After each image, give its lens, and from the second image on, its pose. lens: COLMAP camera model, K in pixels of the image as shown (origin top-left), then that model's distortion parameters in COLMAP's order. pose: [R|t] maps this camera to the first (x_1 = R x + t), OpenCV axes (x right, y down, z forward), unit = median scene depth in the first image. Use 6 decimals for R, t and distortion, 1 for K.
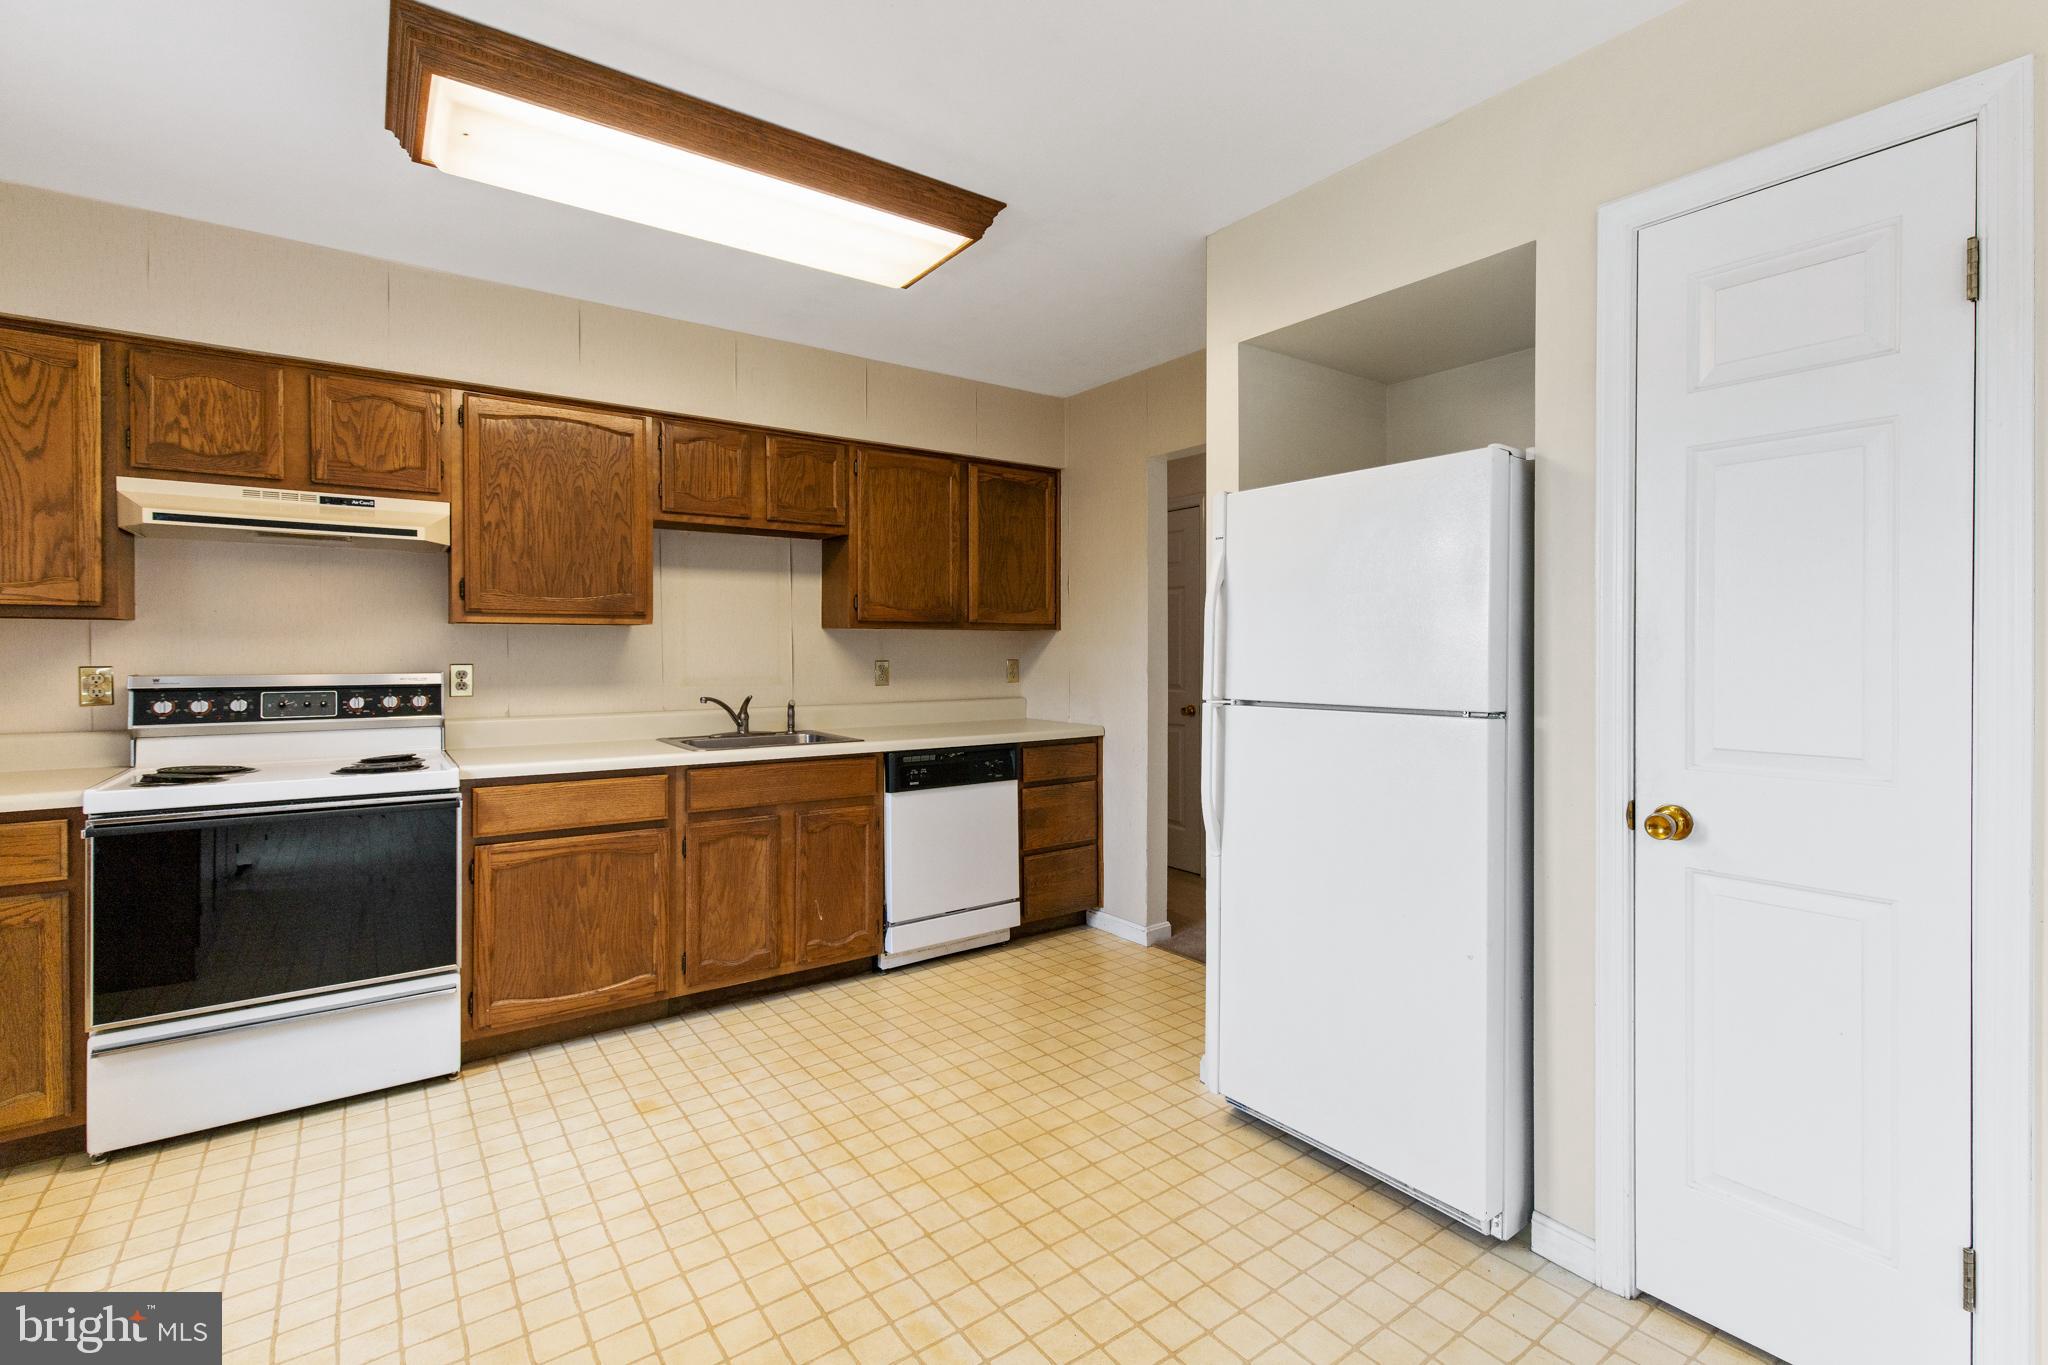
lens RADIAL K [[914.3, 0, 1036.0], [0, 914.3, 664.7], [0, 0, 1]] dist [0.000343, 0.000791]
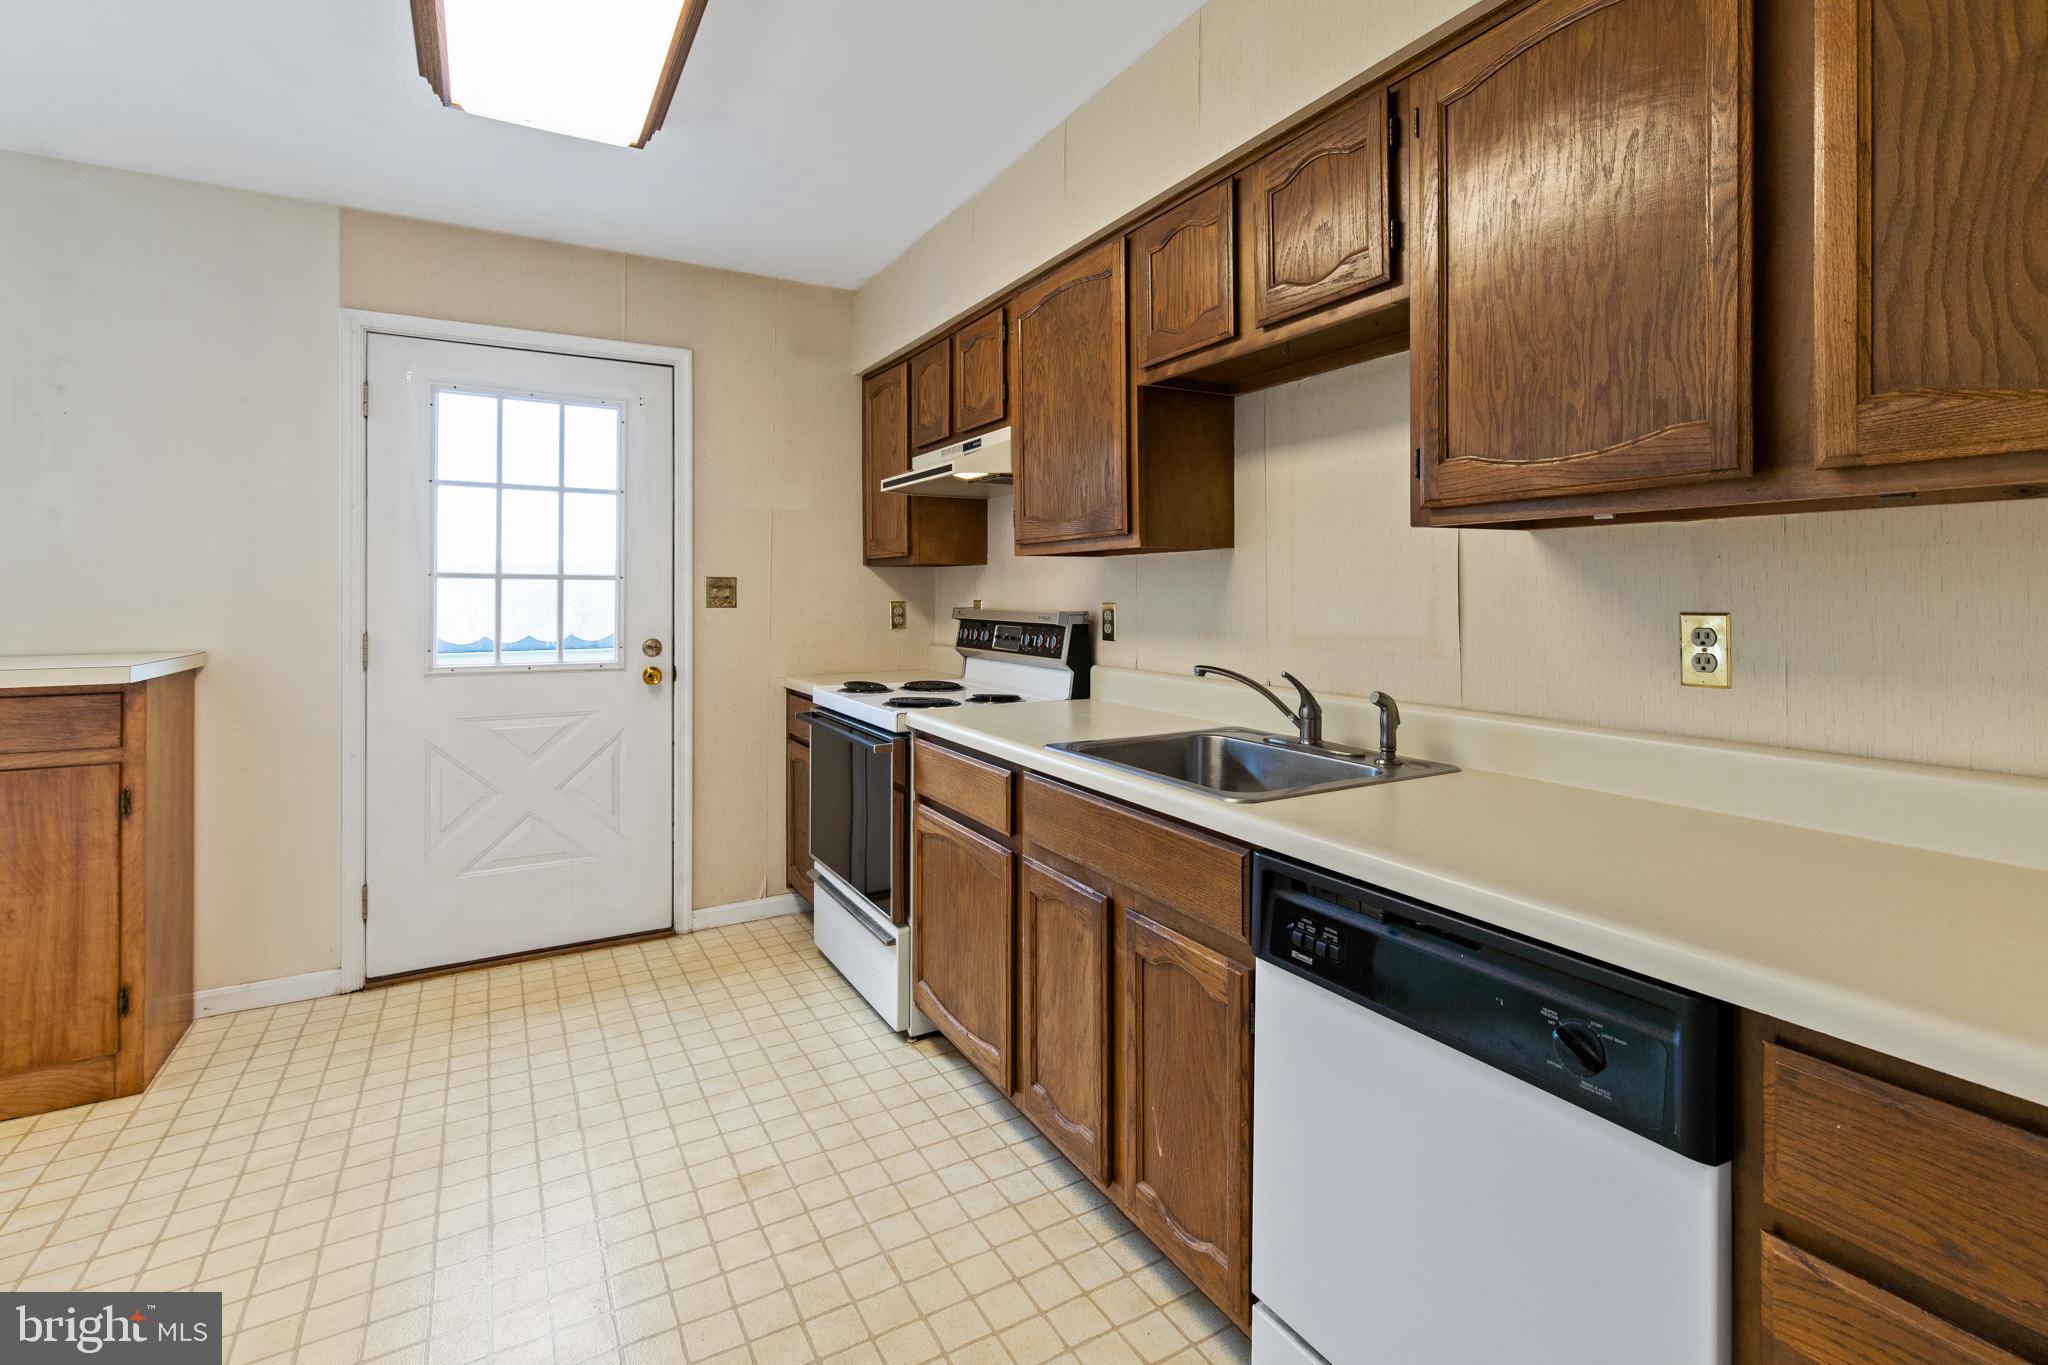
lens RADIAL K [[946.5, 0, 1040.6], [0, 946.5, 593.0], [0, 0, 1]] dist [0.002665, 0.000660]
pose [[-0.104768, 0.003544, -0.994490, 0.302235], [-0.012432, 0.999911, 0.004873, -0.015722], [0.994419, 0.012874, -0.104715, 1.159708]]
